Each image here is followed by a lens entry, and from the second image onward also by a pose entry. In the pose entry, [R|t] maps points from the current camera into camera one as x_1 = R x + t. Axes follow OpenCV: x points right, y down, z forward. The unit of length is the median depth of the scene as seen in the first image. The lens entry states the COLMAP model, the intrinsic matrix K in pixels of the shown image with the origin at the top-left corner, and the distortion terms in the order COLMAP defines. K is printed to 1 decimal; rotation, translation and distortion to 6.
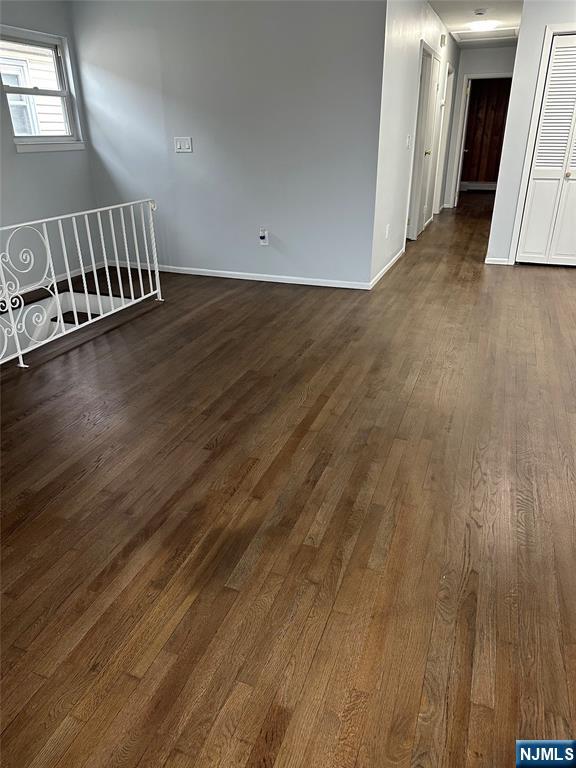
lens RADIAL K [[538.9, 0, 290.8], [0, 538.9, 378.1], [0, 0, 1]] dist [0.060572, -0.070136]
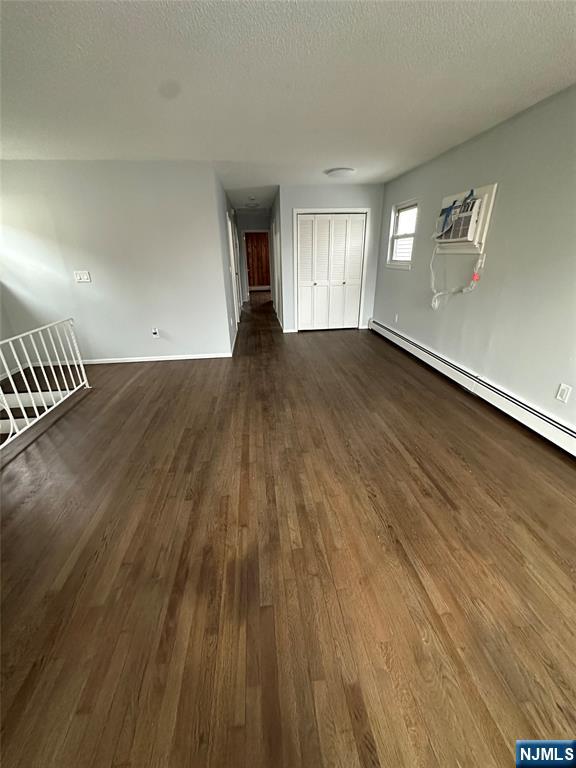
lens RADIAL K [[305.5, 0, 293.2], [0, 305.5, 381.8], [0, 0, 1]] dist [-0.008925, 0.003993]
pose [[0.889104, -0.180049, 0.420803, -0.200748], [0.194564, 0.980852, 0.008587, -0.126589], [-0.414292, 0.074239, 0.907111, 0.160067]]
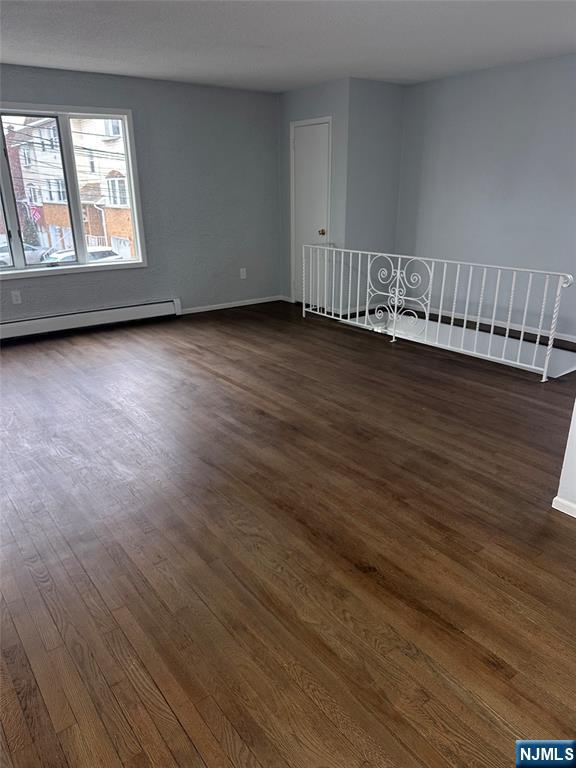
lens RADIAL K [[538.9, 0, 284.9], [0, 538.9, 389.3], [0, 0, 1]] dist [0.060572, -0.070136]
pose [[-0.543203, 0.307313, -0.781338, 1.391624], [-0.330635, 0.777112, 0.535516, -0.941592], [0.771759, 0.549231, -0.320521, 1.918761]]
